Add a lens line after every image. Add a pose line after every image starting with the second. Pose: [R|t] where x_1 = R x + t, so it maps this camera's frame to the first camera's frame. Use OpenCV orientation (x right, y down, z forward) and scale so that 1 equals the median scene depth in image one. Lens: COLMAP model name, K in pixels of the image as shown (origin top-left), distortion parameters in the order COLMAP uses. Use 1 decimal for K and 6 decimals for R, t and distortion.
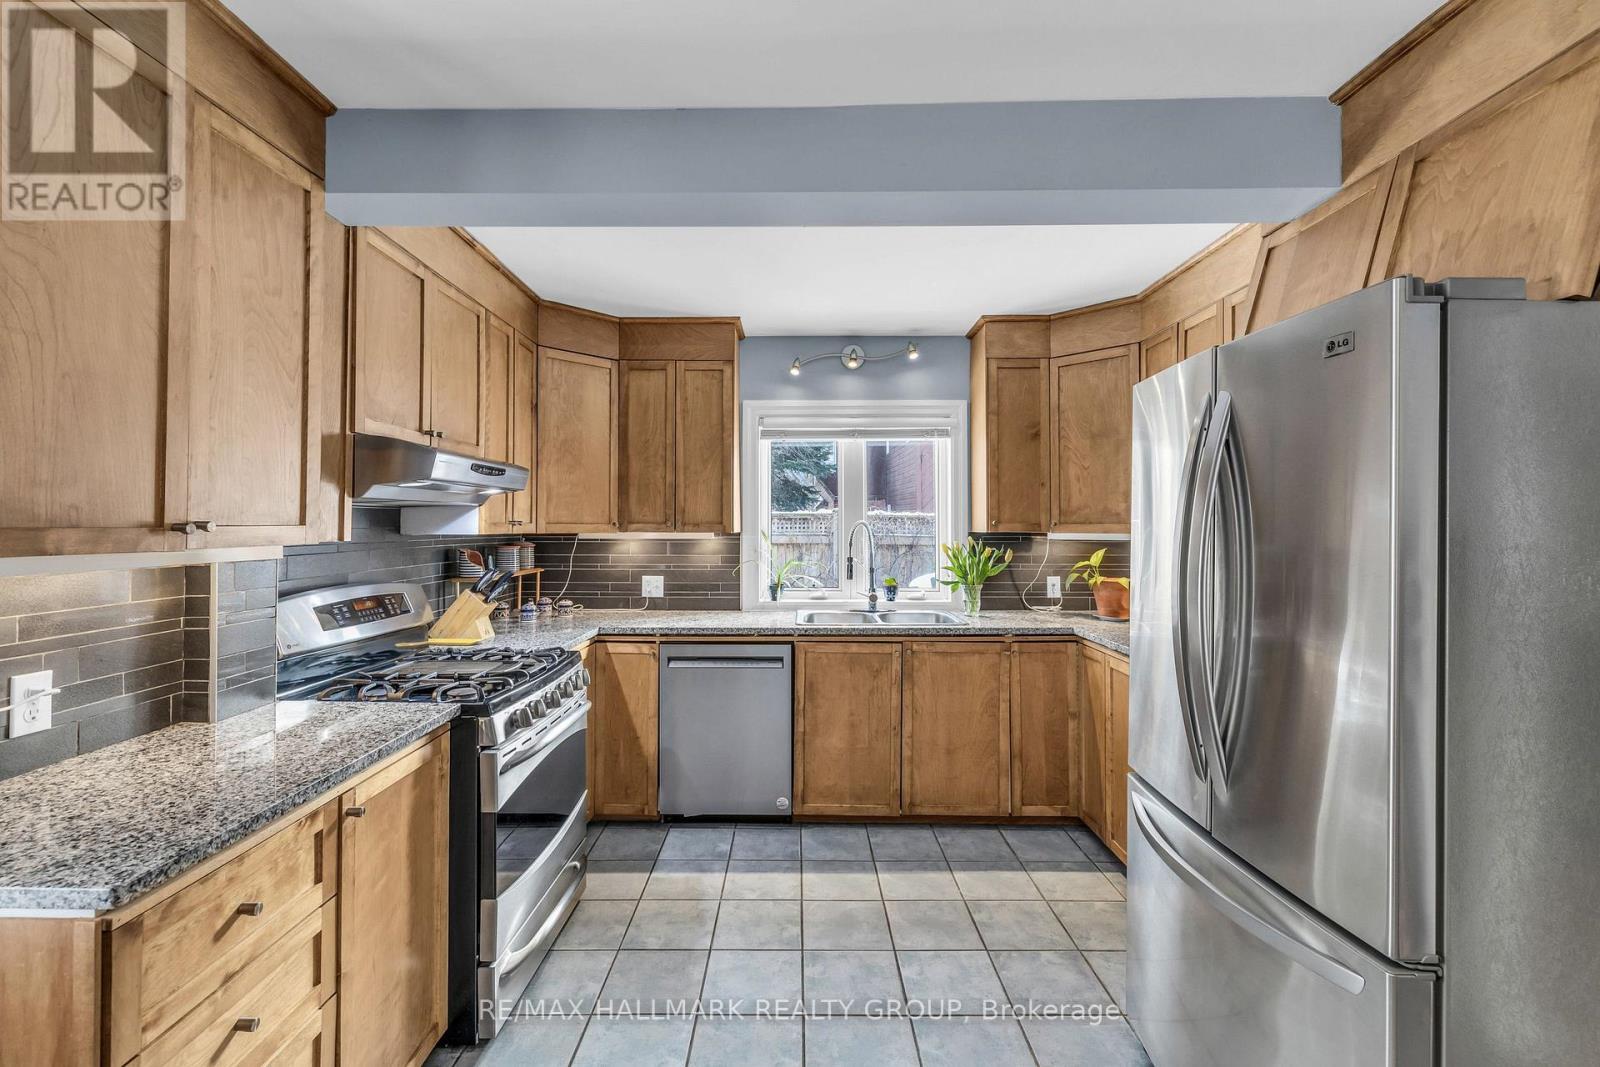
lens RADIAL K [[691.2, 0, 793.7], [0, 691.2, 522.7], [0, 0, 1]] dist [0.000396, 0.000095]
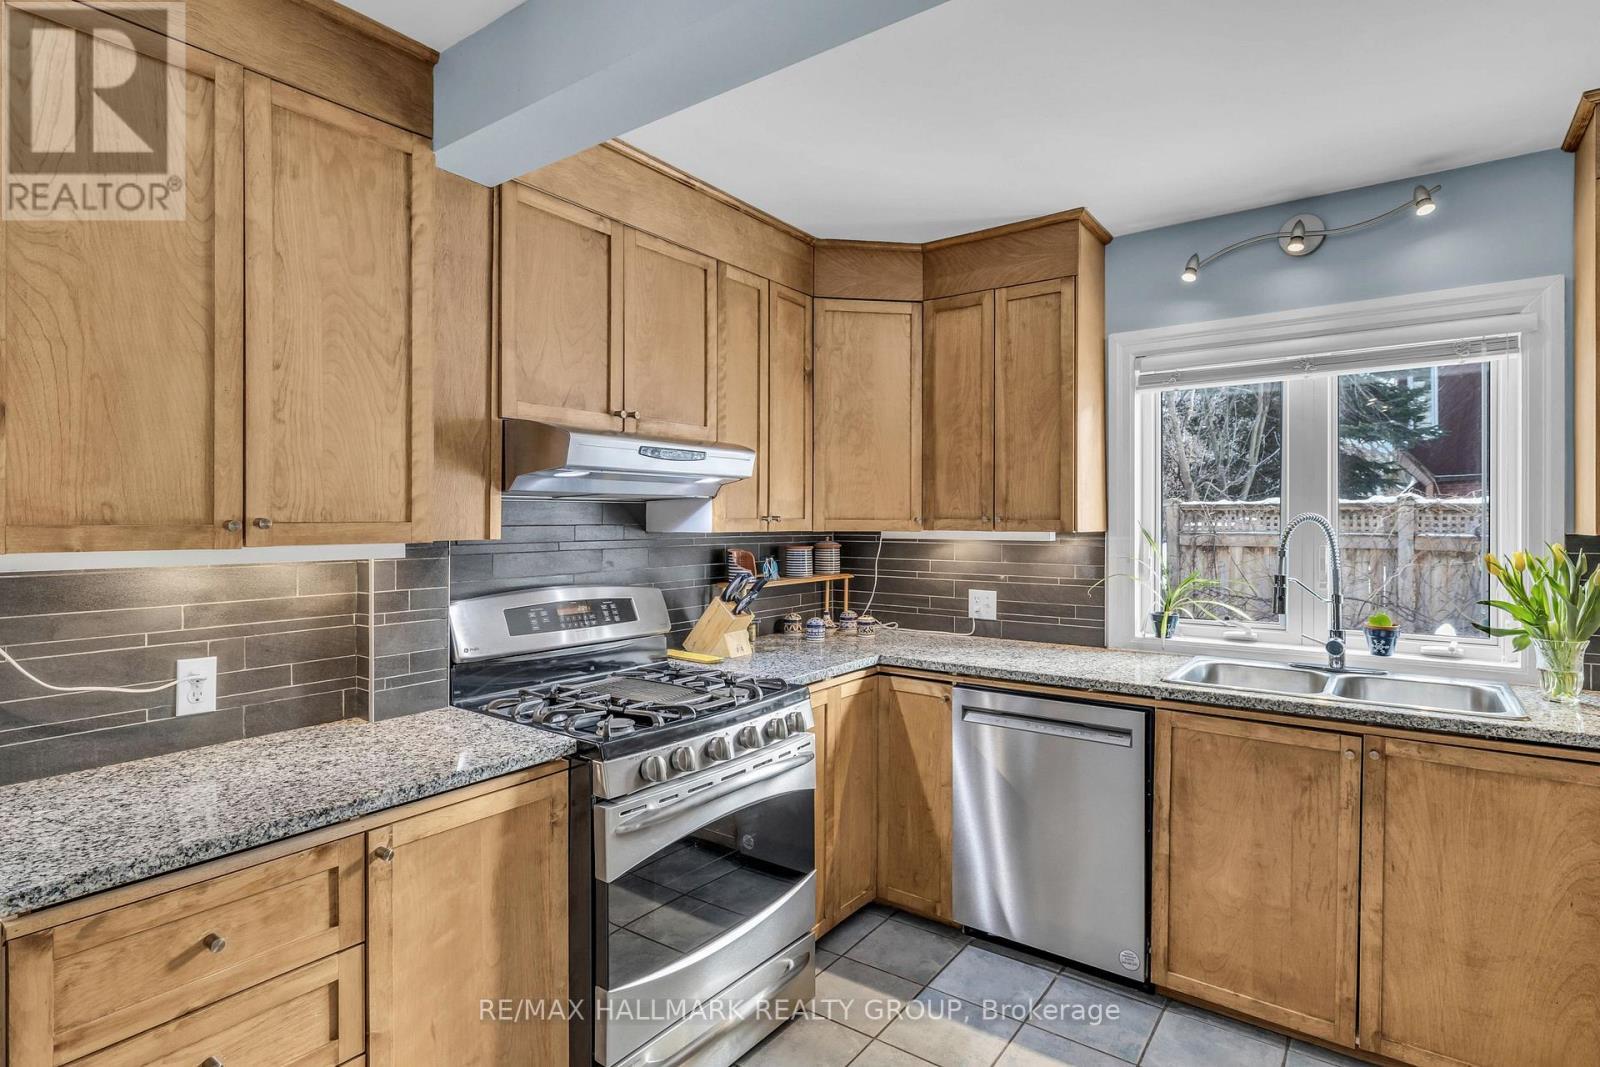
lens RADIAL K [[817.4, 0, 798.1], [0, 817.4, 526.2], [0, 0, 1]] dist [-0.002759, 0.000108]
pose [[0.809950, 0.003833, -0.586486, 0.173962], [0.002559, 0.999946, 0.010070, -0.000161], [0.586493, -0.009658, 0.809896, 0.217385]]
